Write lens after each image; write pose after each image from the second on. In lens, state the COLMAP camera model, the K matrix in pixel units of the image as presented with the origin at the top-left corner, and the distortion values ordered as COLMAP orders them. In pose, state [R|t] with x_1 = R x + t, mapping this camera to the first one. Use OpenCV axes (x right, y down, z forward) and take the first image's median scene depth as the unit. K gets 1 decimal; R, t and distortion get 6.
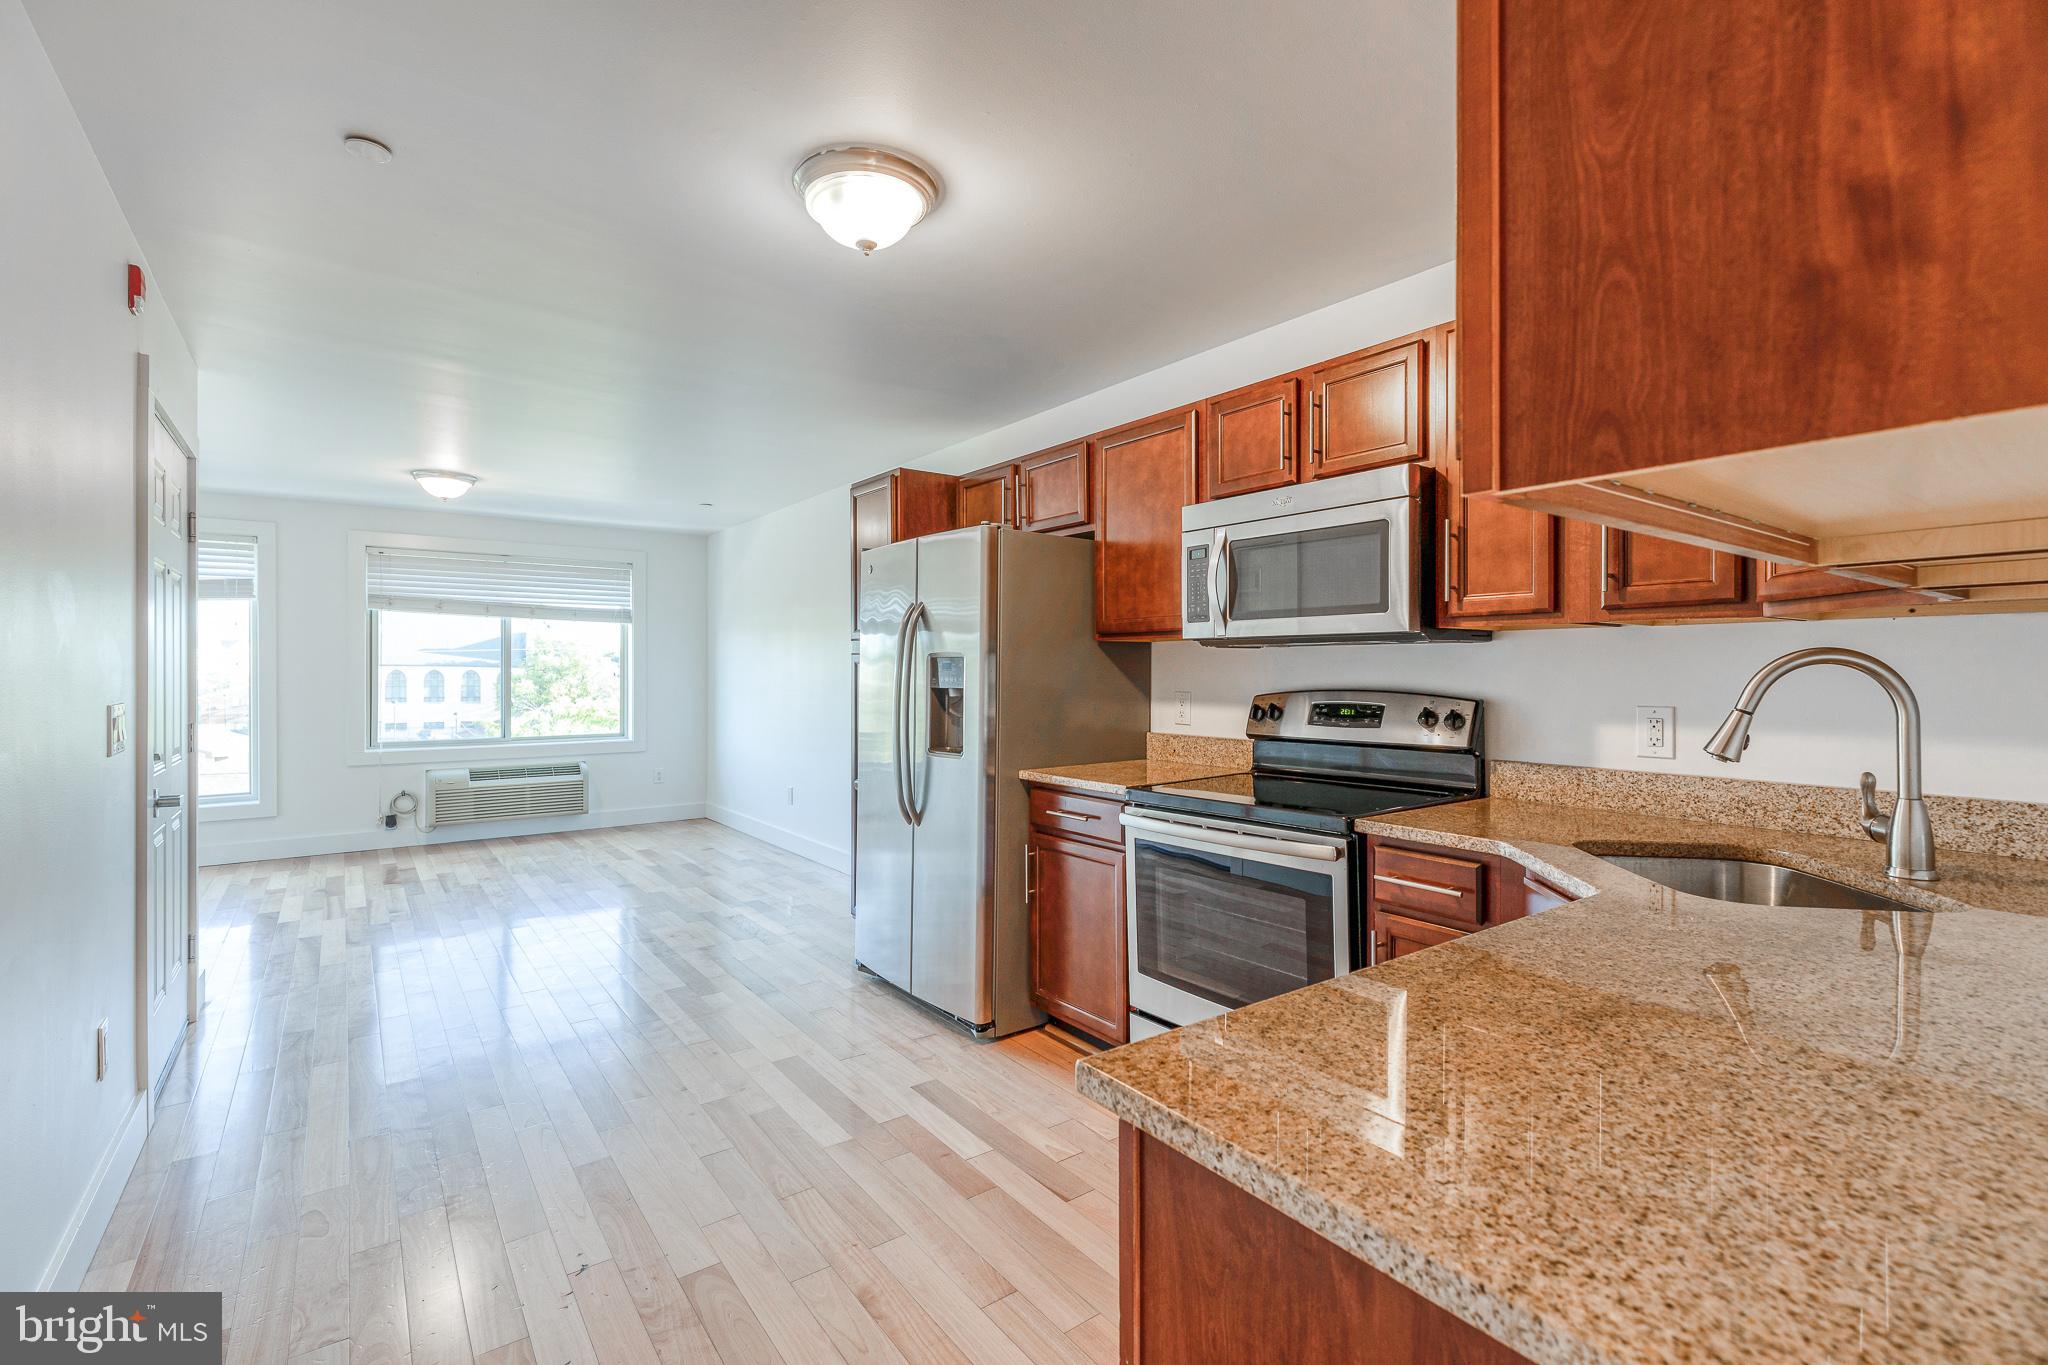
lens RADIAL K [[912.3, 0, 1024.3], [0, 912.3, 671.0], [0, 0, 1]] dist [0.003009, -0.000026]
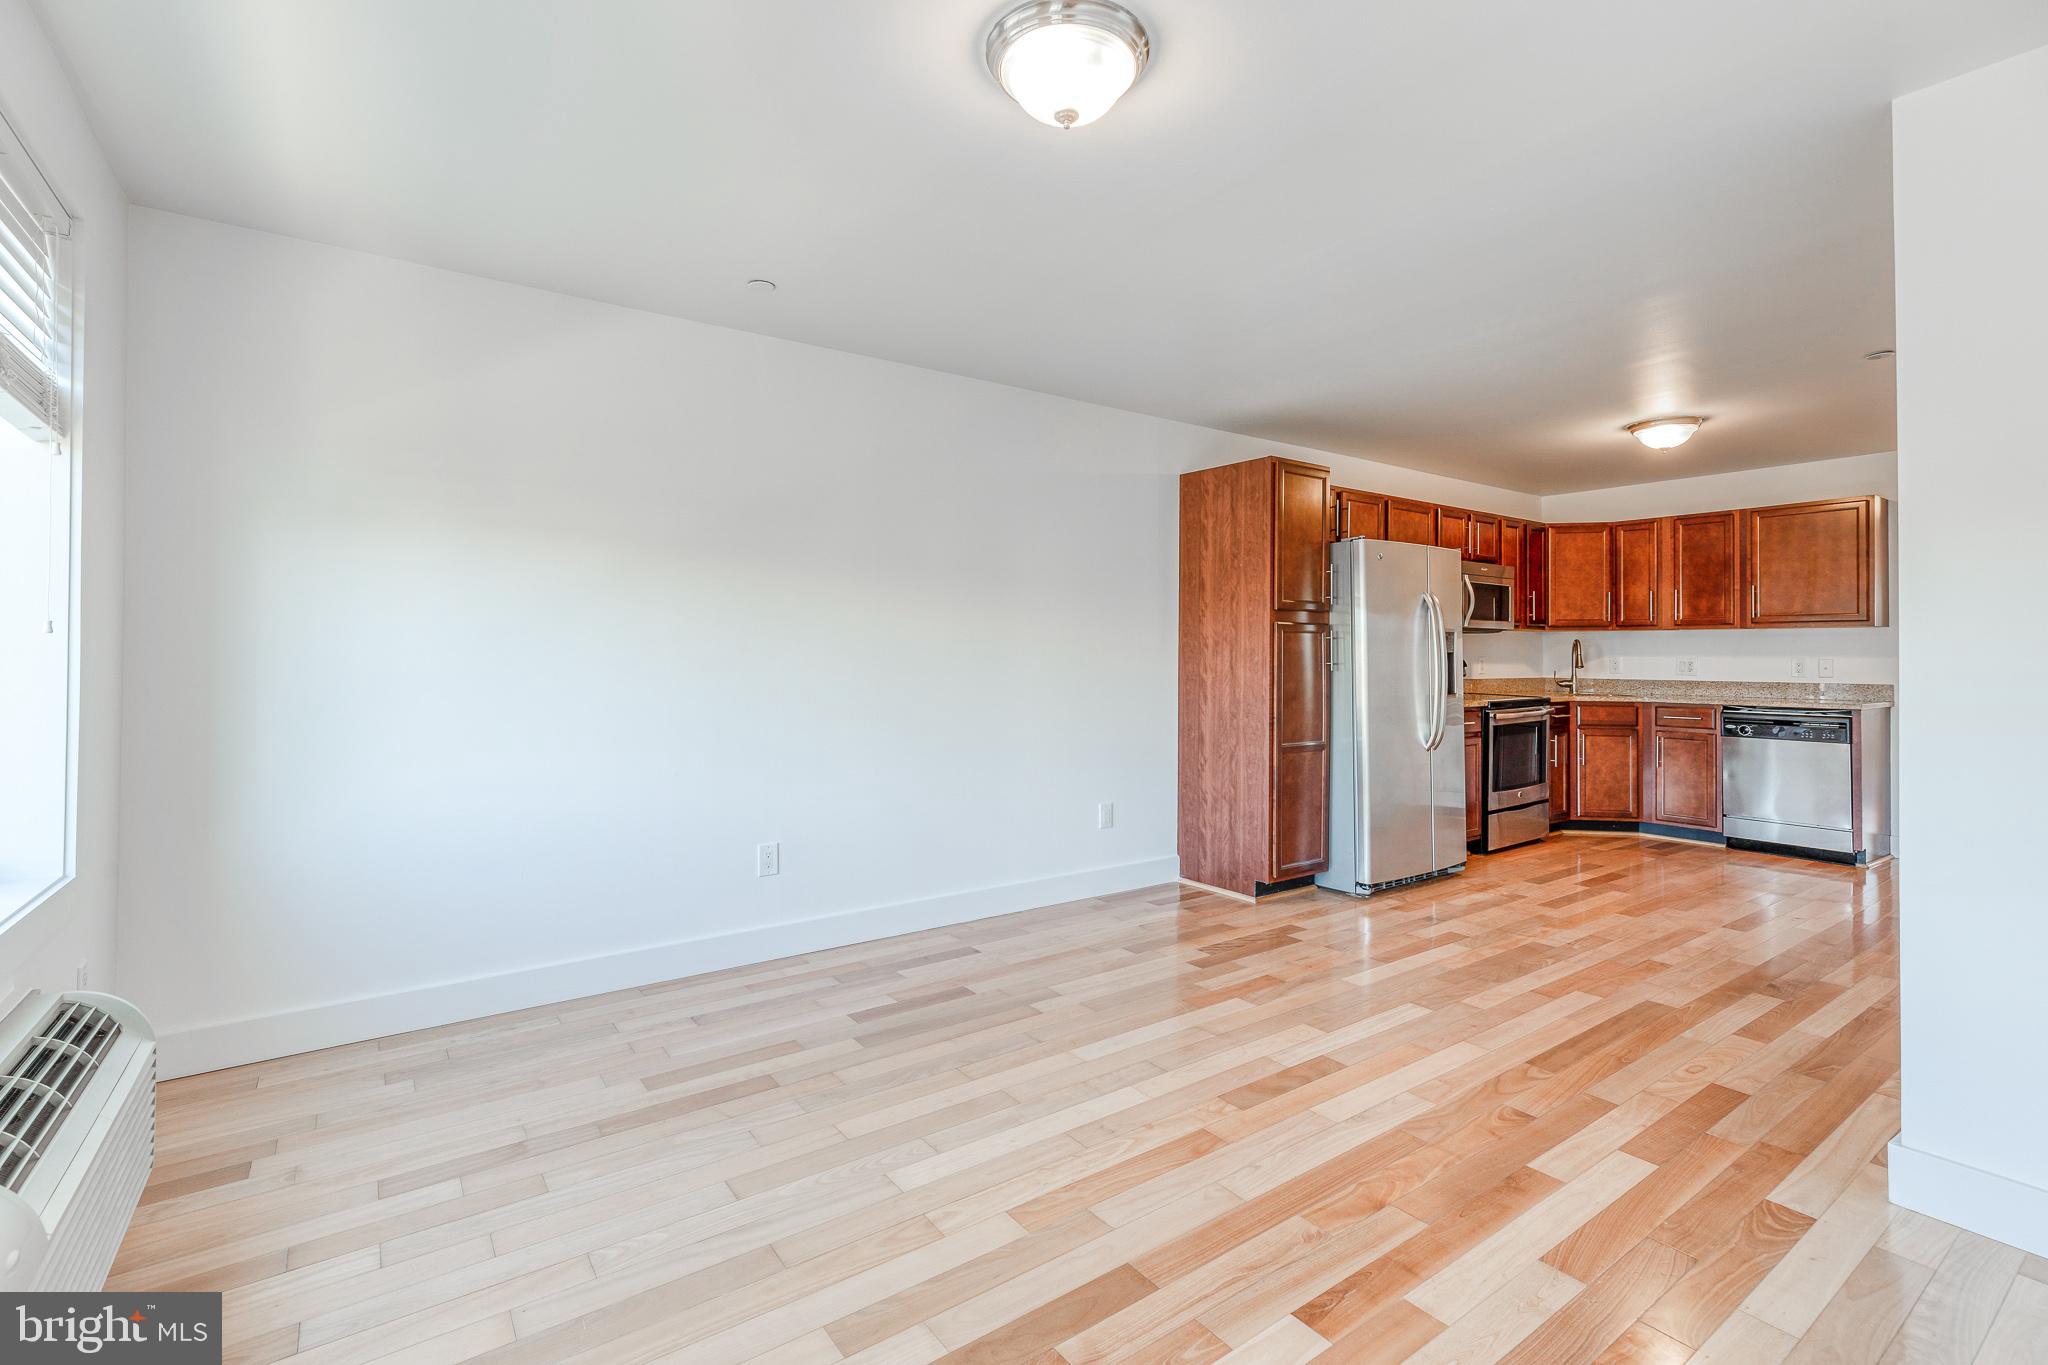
lens RADIAL K [[928.9, 0, 1021.5], [0, 928.9, 645.1], [0, 0, 1]] dist [0.007757, -0.000024]
pose [[0.018660, 0.010221, 0.999774, -1.518290], [-0.002721, 0.999945, -0.010172, 0.022573], [-0.999822, -0.002530, 0.018686, 1.554442]]
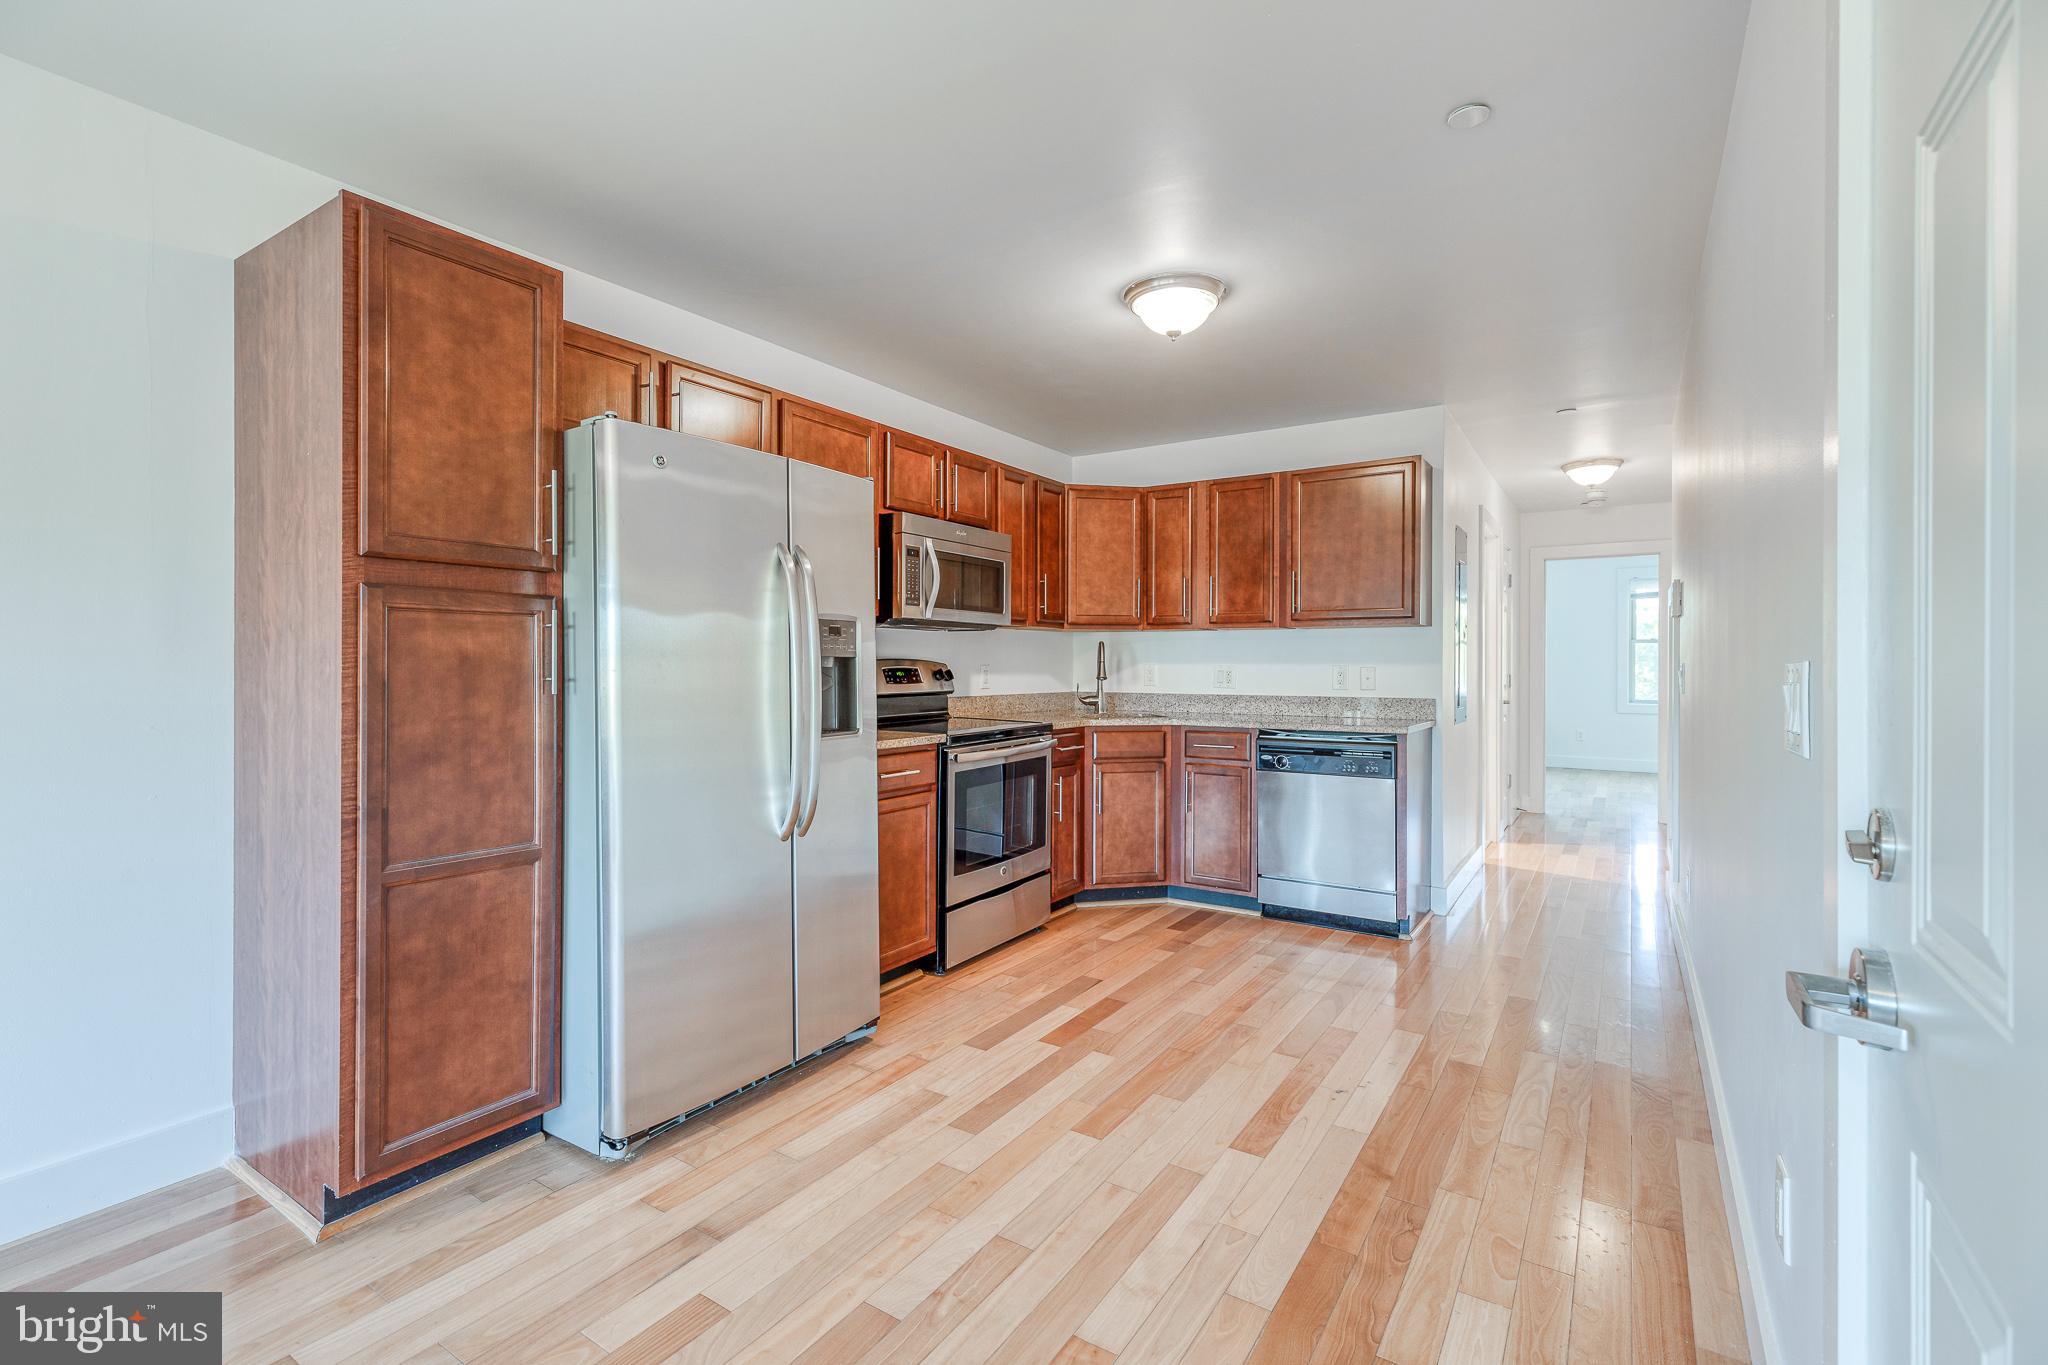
lens RADIAL K [[916.6, 0, 1023.7], [0, 916.6, 667.3], [0, 0, 1]] dist [0.009762, -0.000097]
pose [[-0.340067, -0.003229, 0.940396, -0.873761], [-0.001479, 0.999995, 0.002899, 0.024052], [-0.940400, -0.000405, -0.340070, 1.045177]]
